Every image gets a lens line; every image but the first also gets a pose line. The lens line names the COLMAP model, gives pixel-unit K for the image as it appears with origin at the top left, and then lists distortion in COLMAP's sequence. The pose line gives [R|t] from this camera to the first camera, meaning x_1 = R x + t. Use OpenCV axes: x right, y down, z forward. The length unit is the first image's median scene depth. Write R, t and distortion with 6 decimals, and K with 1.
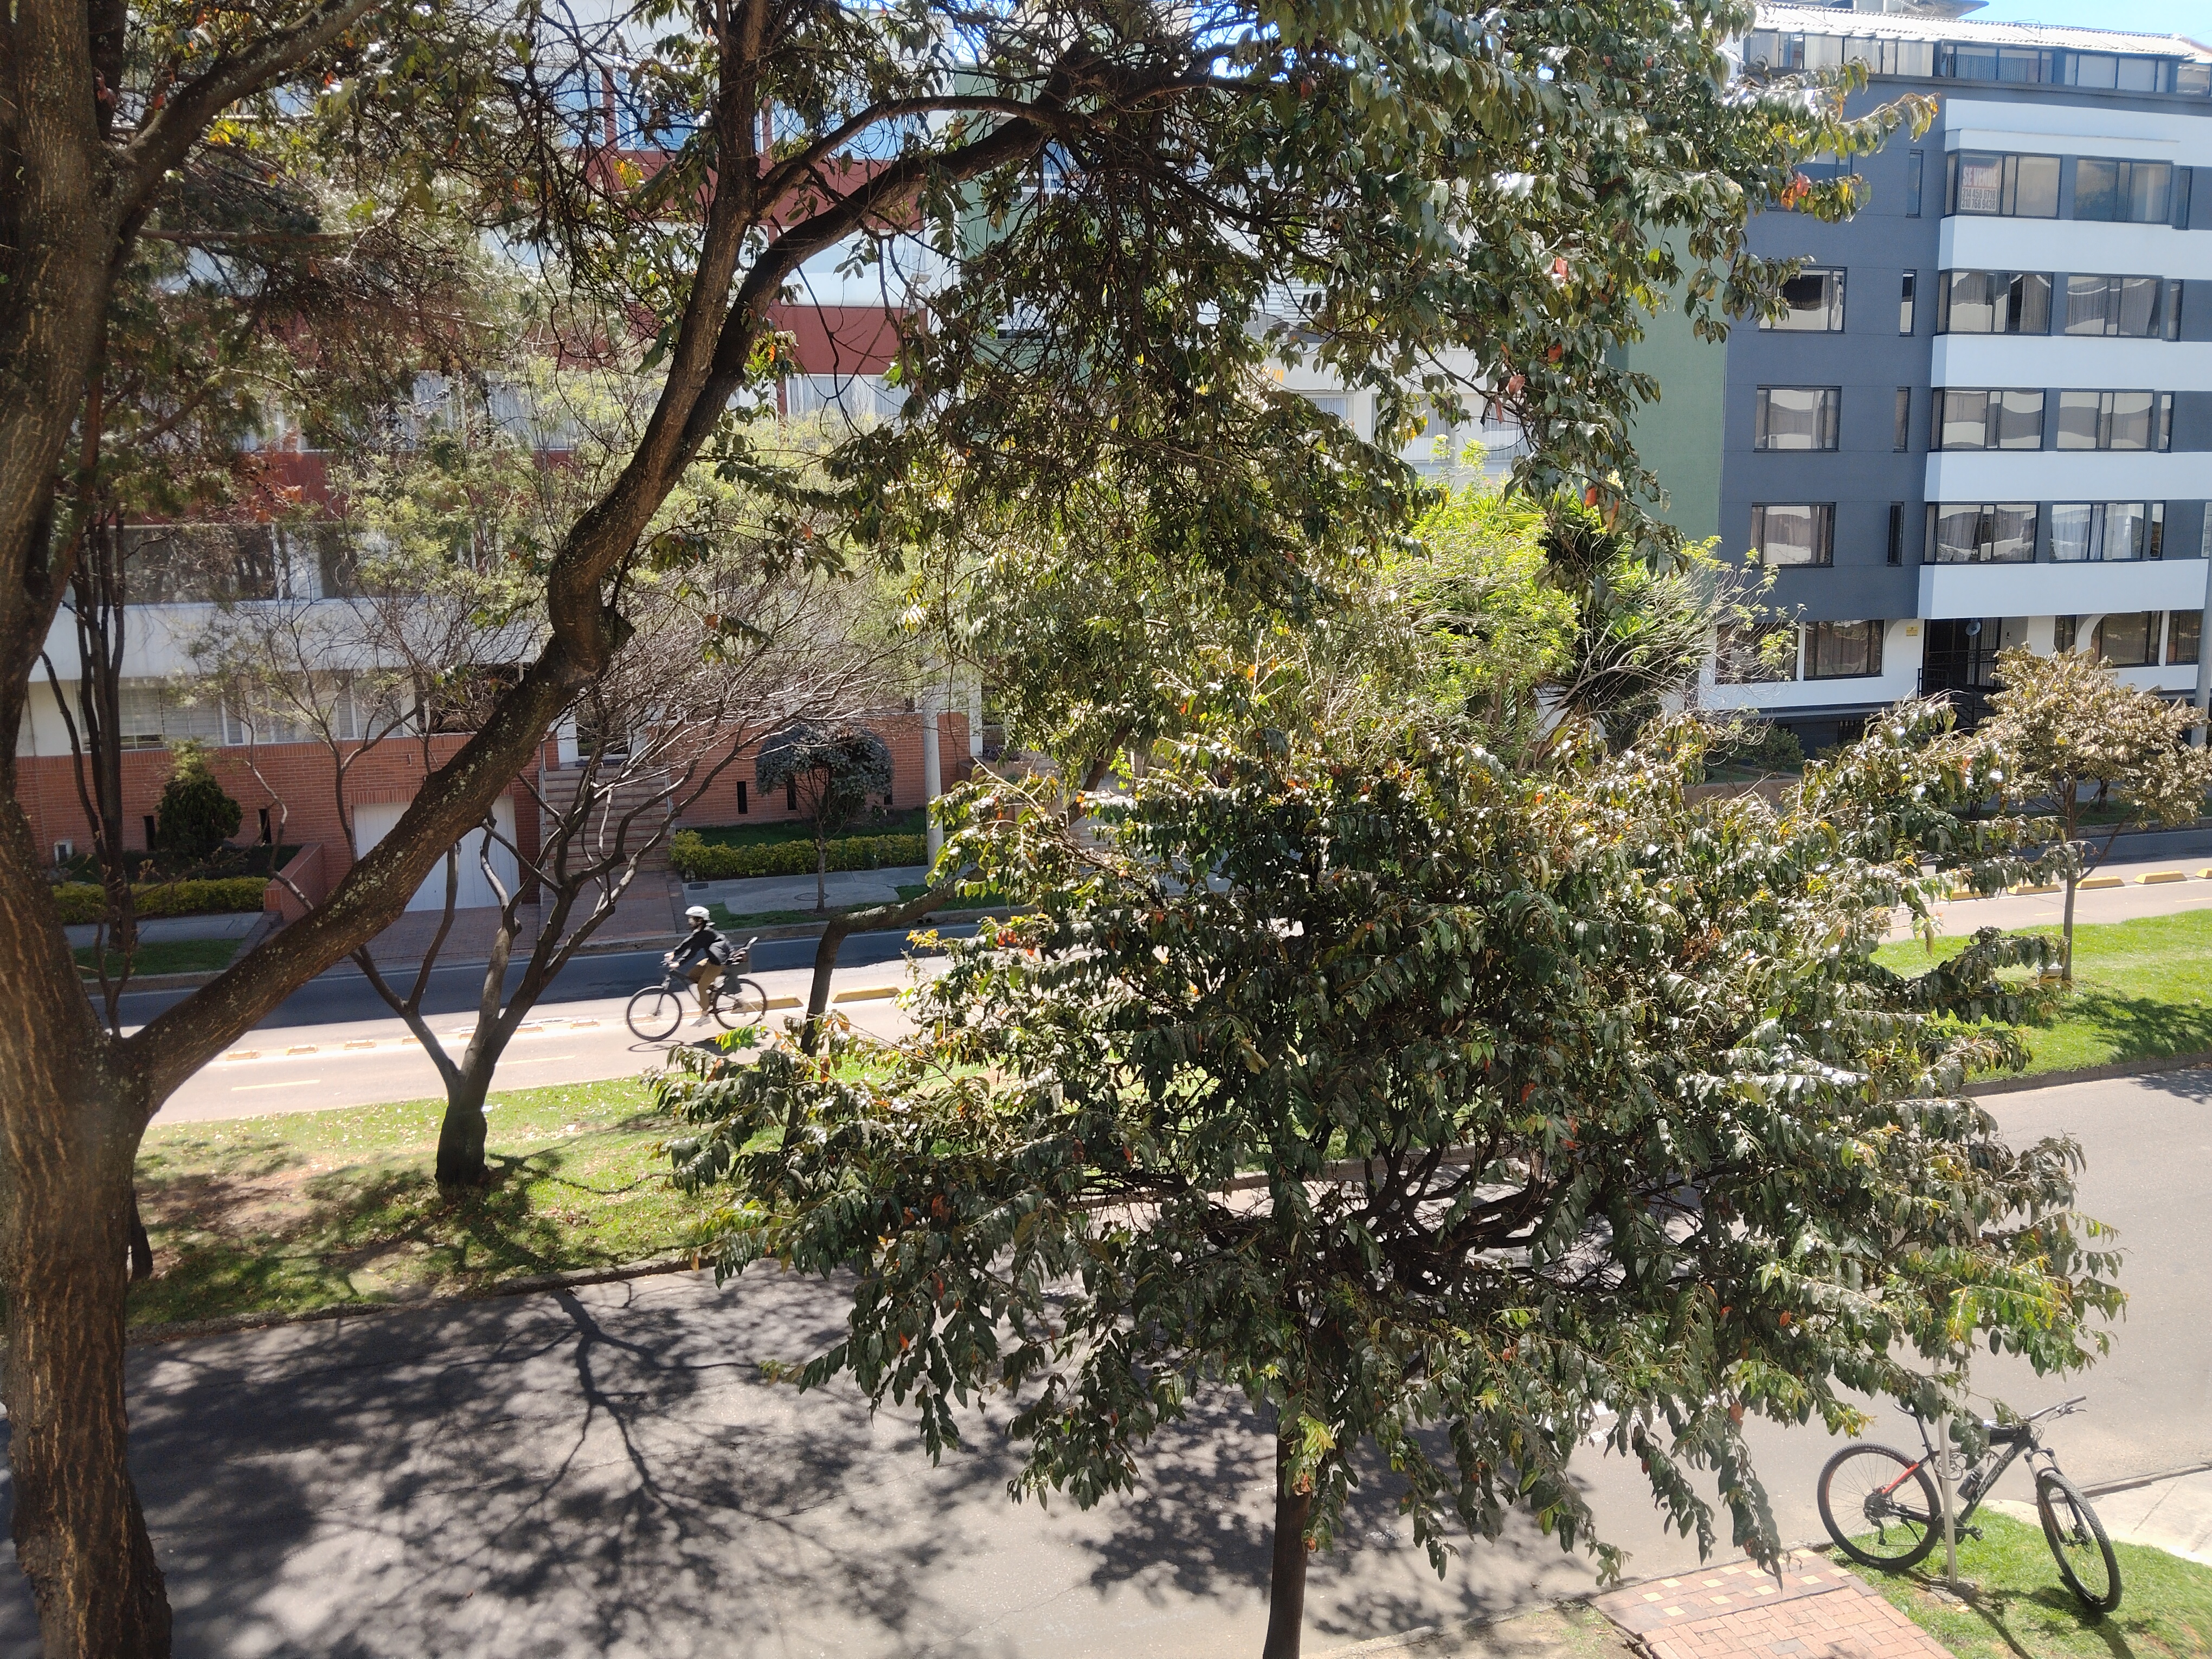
lens RADIAL K [[1752.1, 0, 1118.1], [0, 1752.1, 831.1], [0, 0, 1]] dist [0.026117, -0.049209]
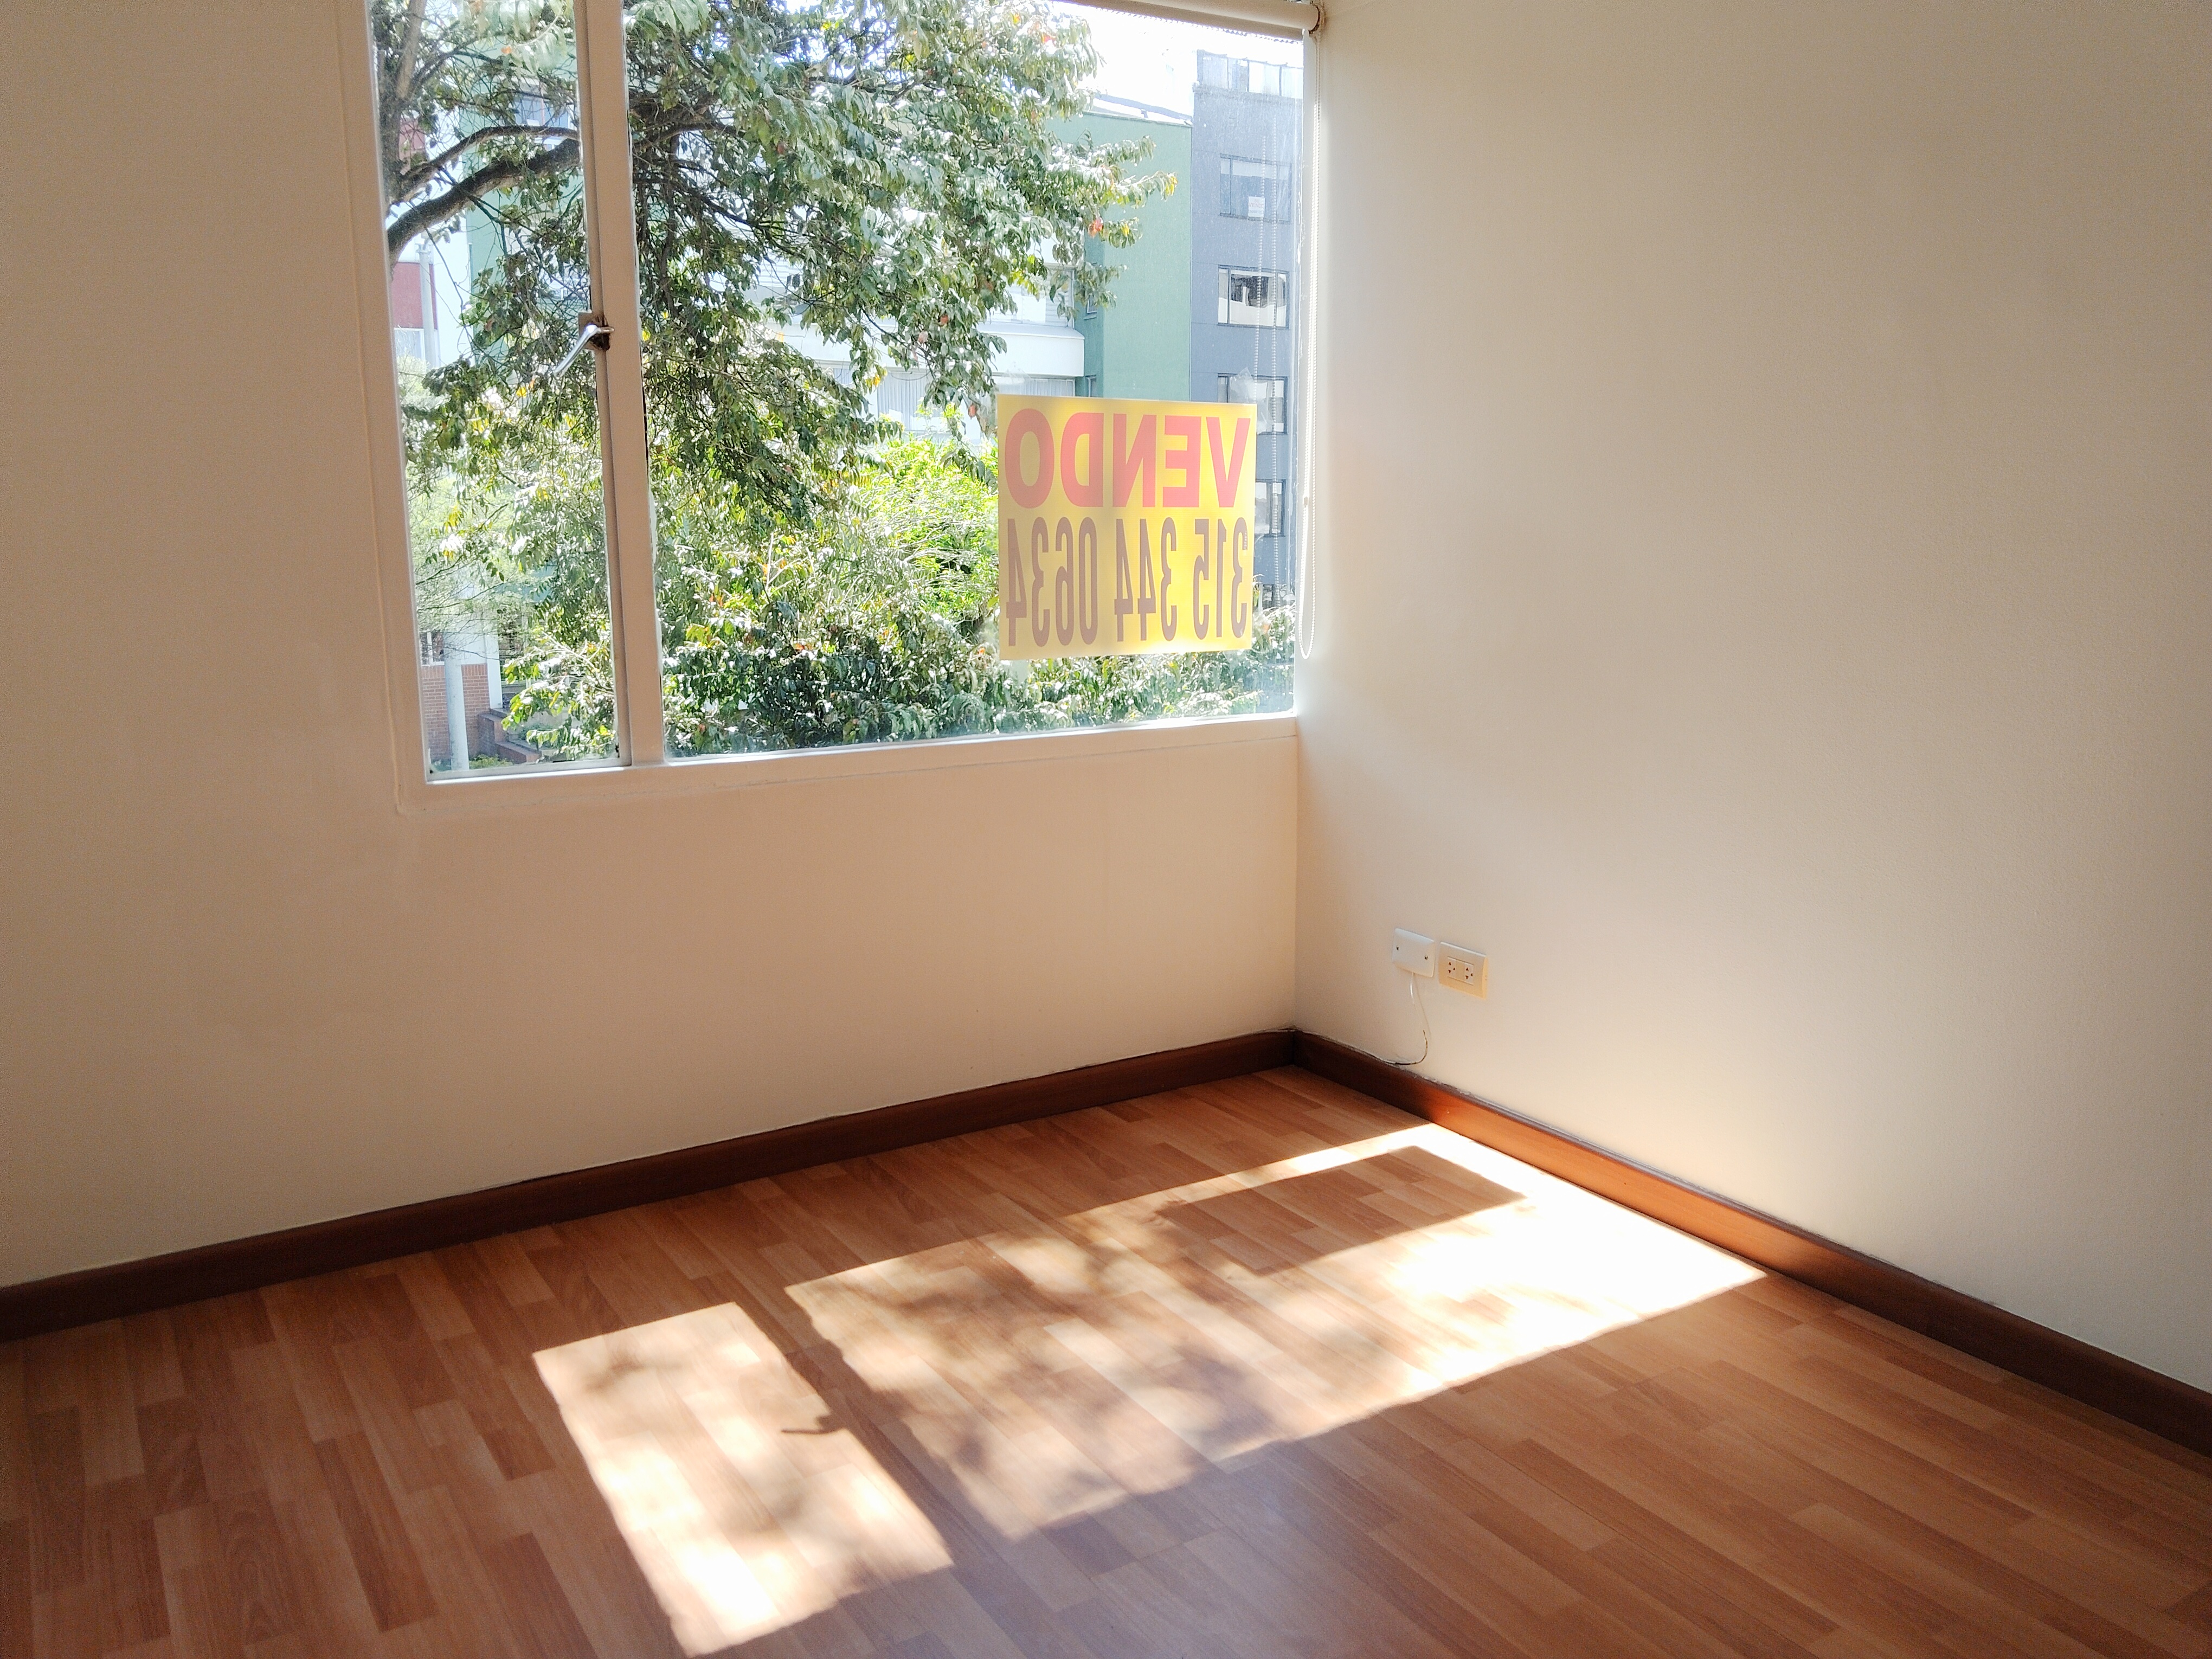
lens RADIAL K [[1752.1, 0, 1145.8], [0, 1752.1, 860.4], [0, 0, 1]] dist [0.026117, -0.049209]
pose [[0.960462, -0.037832, 0.275828, -0.021941], [0.030228, 0.999038, 0.031767, 0.111026], [-0.276764, -0.022173, 0.960682, -0.381390]]
